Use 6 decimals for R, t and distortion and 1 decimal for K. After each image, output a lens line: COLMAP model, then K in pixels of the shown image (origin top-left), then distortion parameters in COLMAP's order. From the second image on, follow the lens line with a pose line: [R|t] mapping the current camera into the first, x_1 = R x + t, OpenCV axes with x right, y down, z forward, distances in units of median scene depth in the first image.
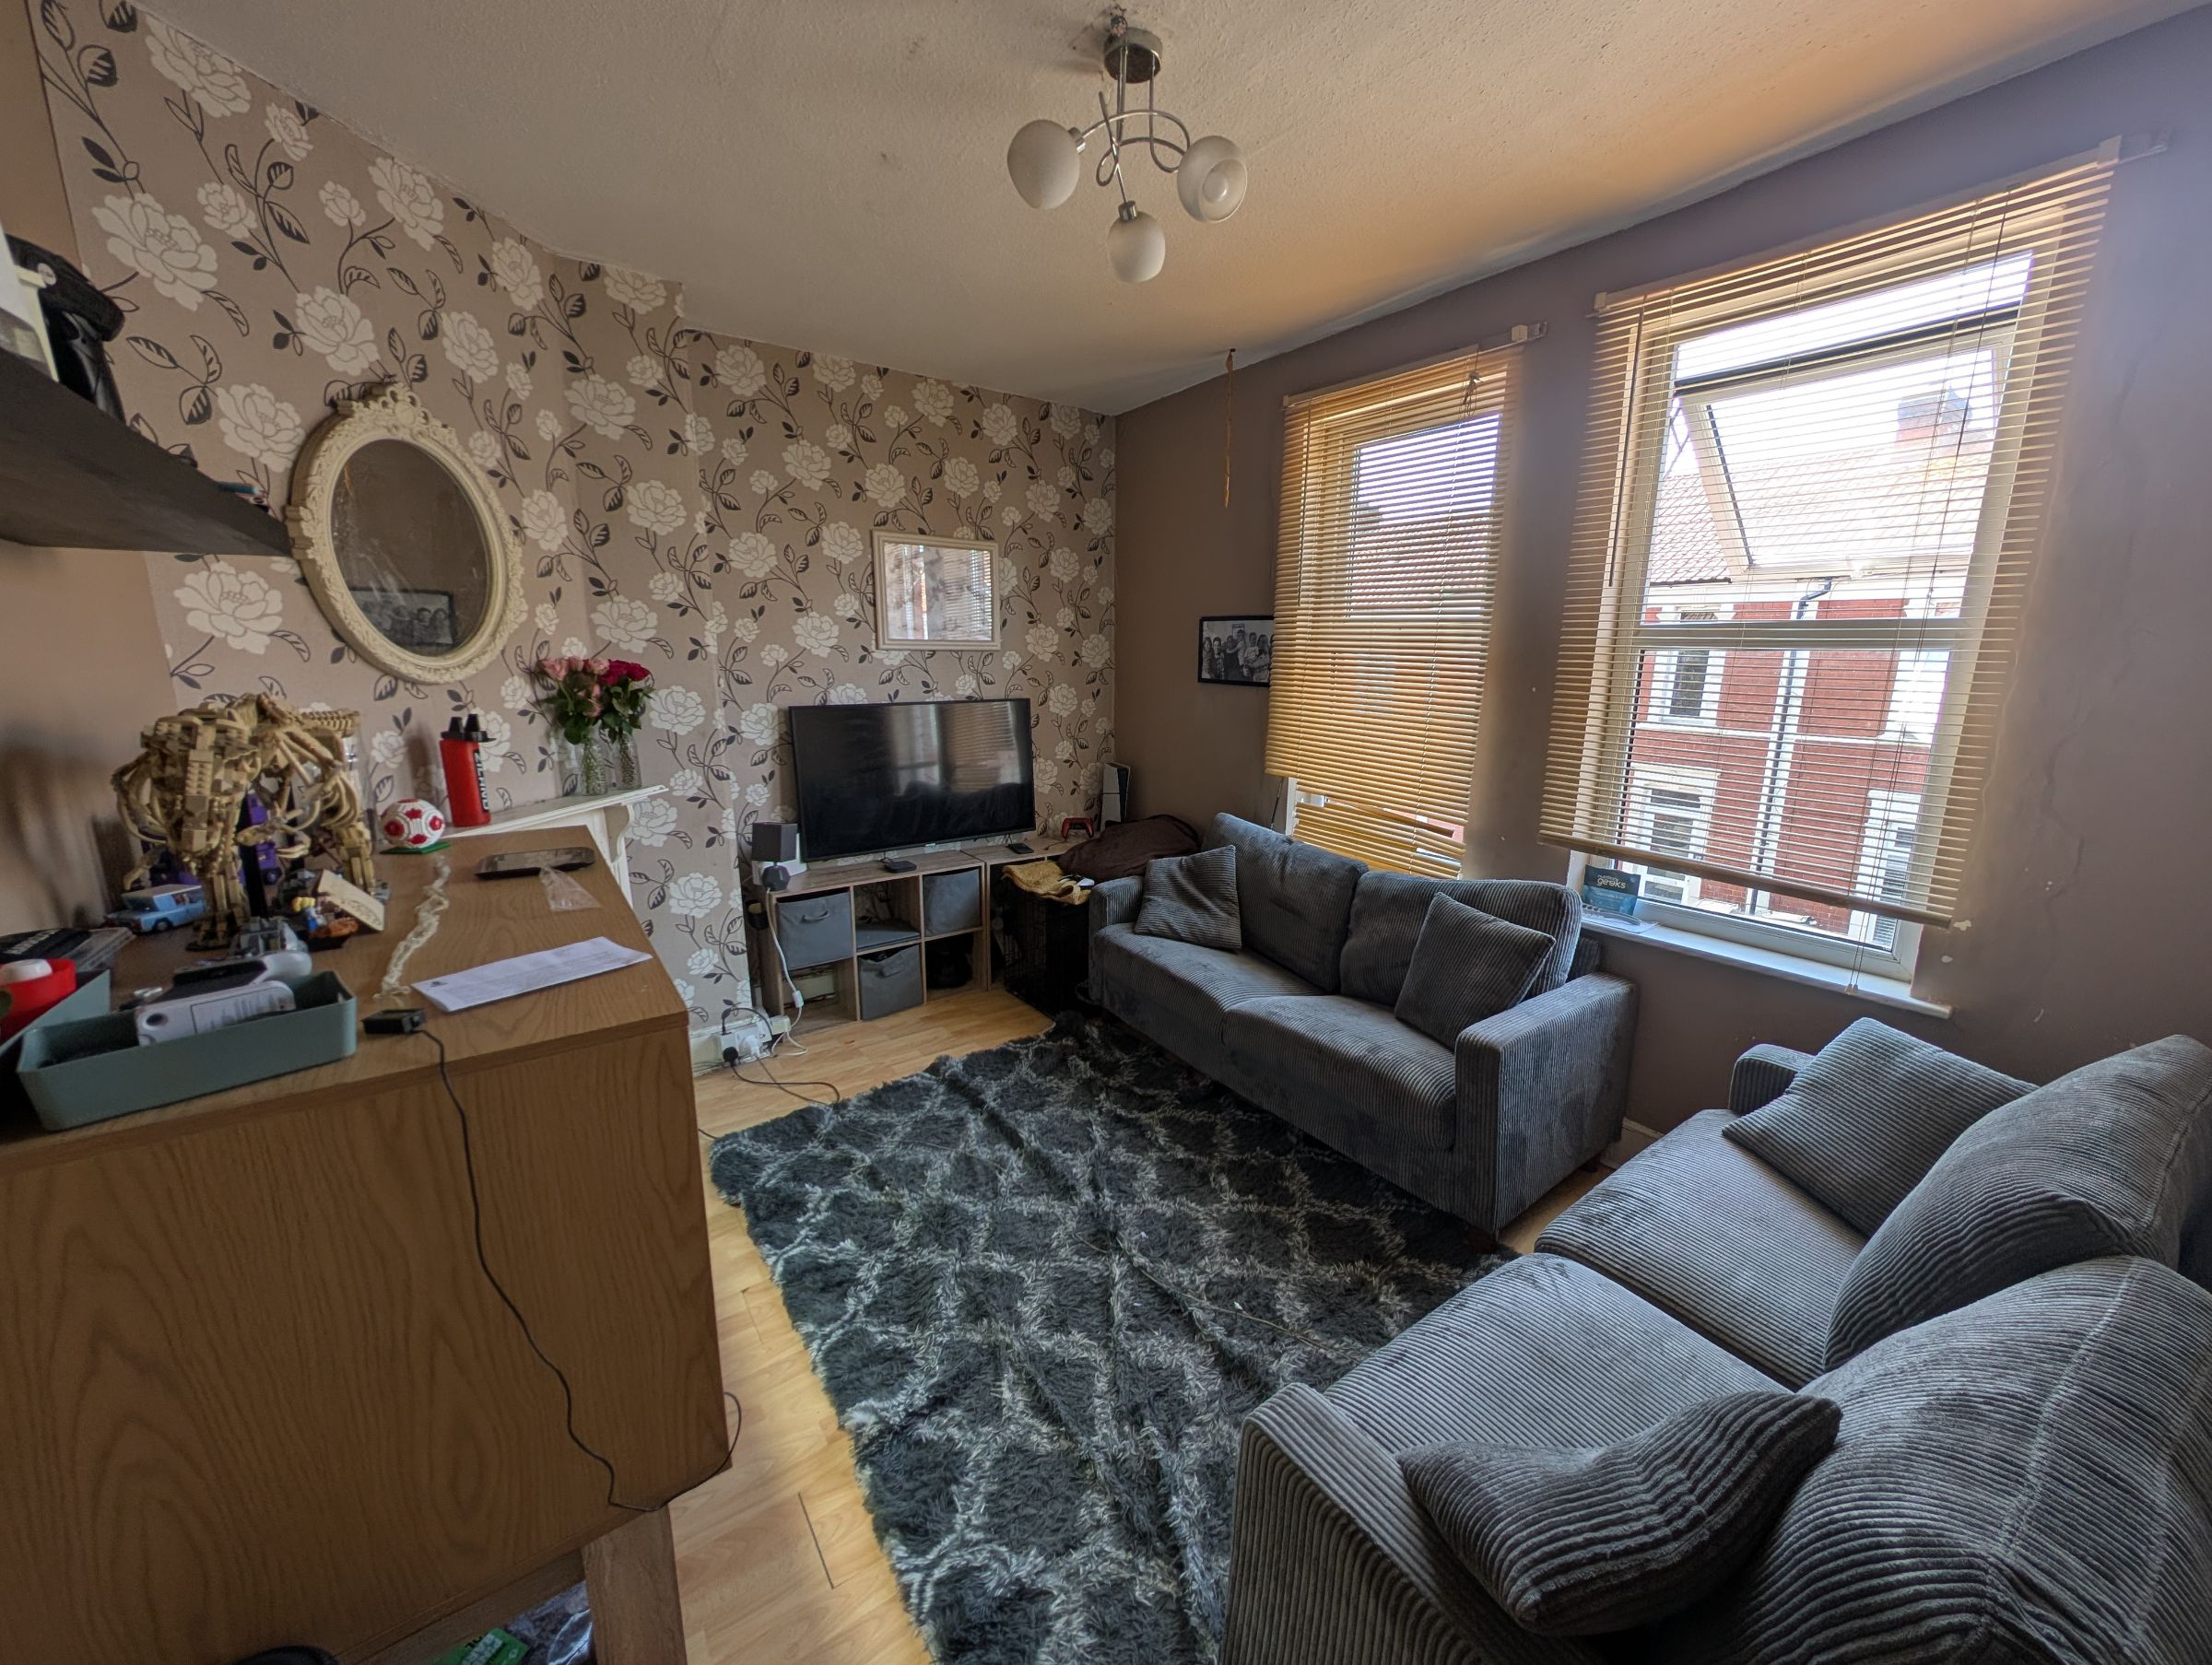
lens RADIAL K [[845.6, 0, 1106.0], [0, 845.6, 832.5], [0, 0, 1]] dist [-0.016892, -0.000069]
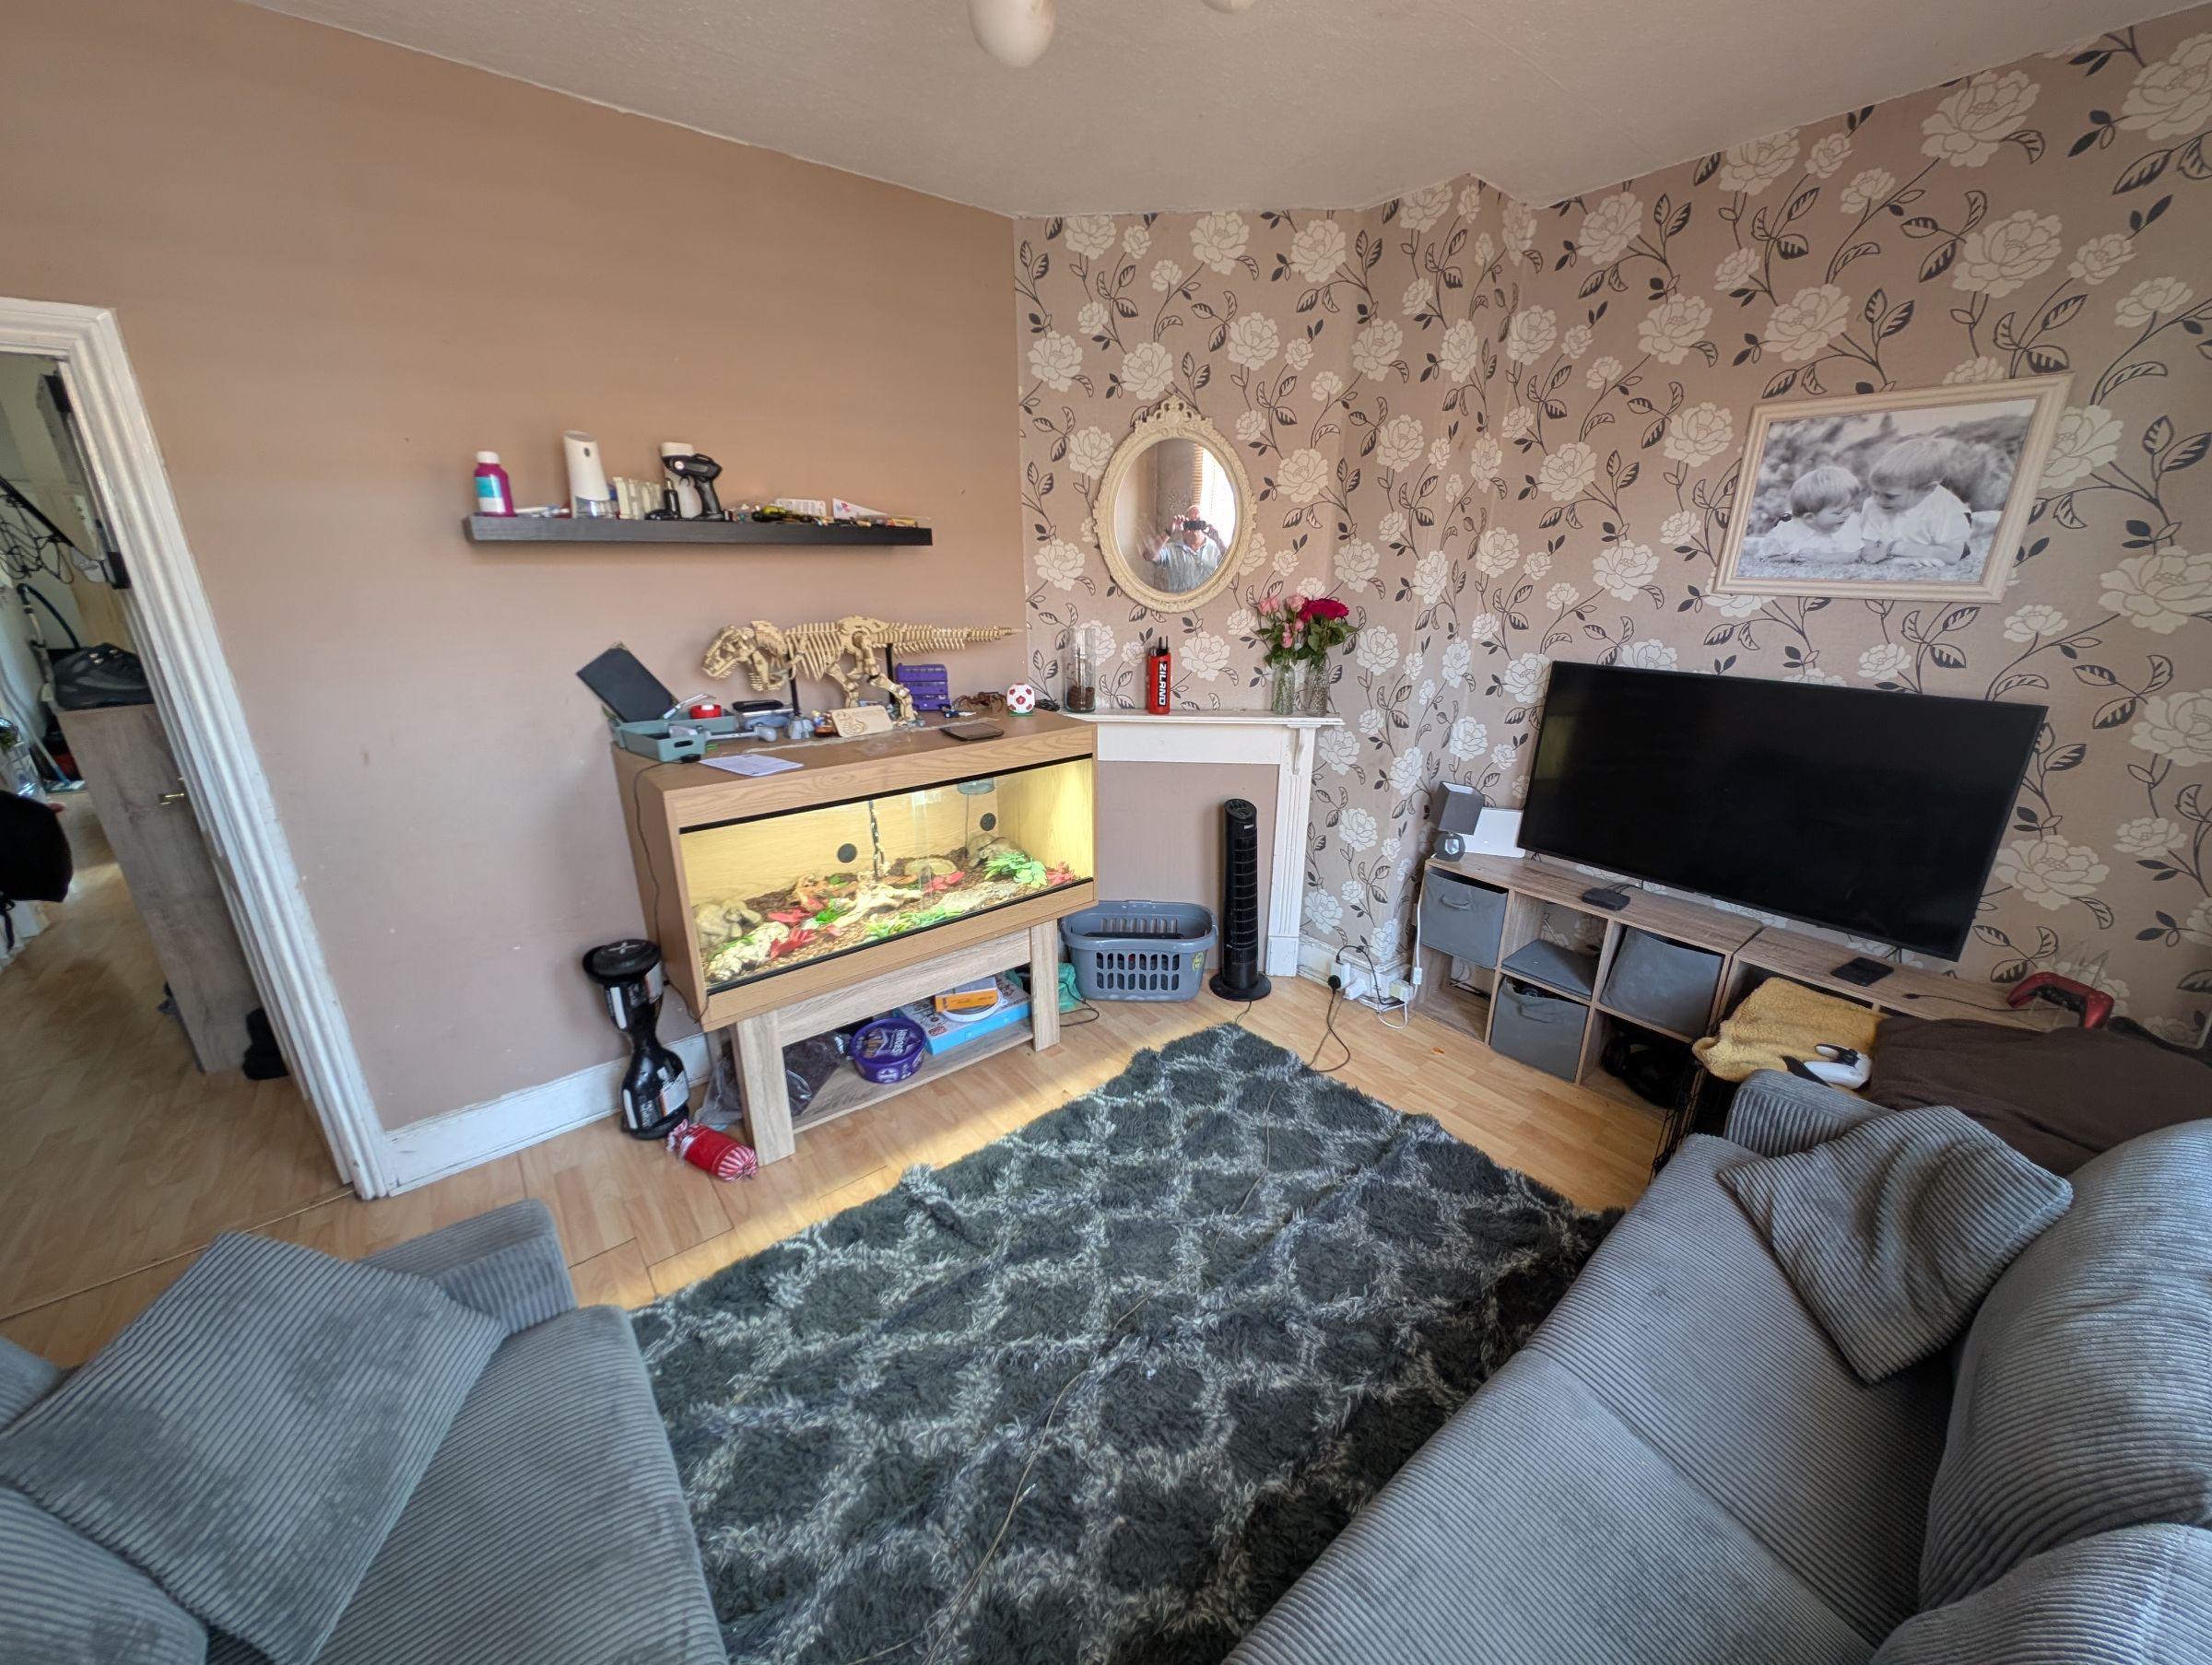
lens RADIAL K [[824.2, 0, 1113.9], [0, 824.2, 826.3], [0, 0, 1]] dist [-0.000133, -0.006391]
pose [[0.037379, 0.303126, -0.952217, 0.549473], [-0.203732, 0.935181, 0.289705, -0.189859], [0.978313, 0.183168, 0.096713, 0.705889]]
